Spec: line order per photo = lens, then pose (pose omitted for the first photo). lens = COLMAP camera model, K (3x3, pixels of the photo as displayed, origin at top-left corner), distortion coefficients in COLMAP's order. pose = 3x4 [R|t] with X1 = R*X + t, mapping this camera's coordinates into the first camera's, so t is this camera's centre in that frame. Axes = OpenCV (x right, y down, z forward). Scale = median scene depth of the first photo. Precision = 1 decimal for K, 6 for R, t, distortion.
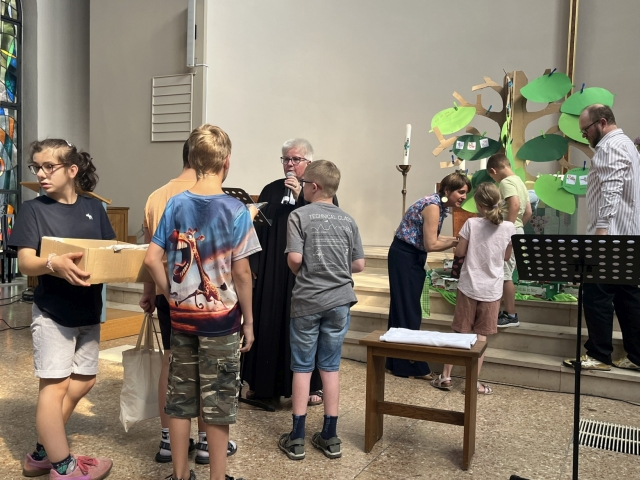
lens RADIAL K [[592.3, 0, 320.0], [0, 592.3, 240.0], [0, 0, 1]] dist [0.081371, -0.210051]
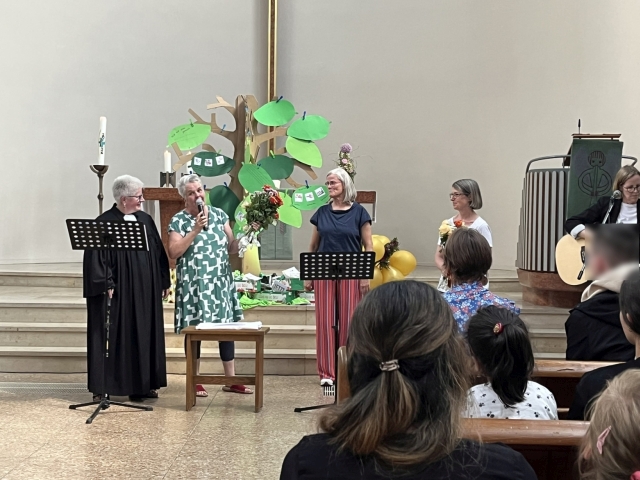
lens RADIAL K [[1027.7, 0, 321.0], [0, 1027.7, 250.9], [0, 0, 1]] dist [0.246860, -0.026307]
pose [[0.881678, -0.035482, 0.470515, -0.428103], [0.032827, 0.999365, 0.013851, -0.022823], [-0.470708, 0.003233, 0.882283, -0.684930]]
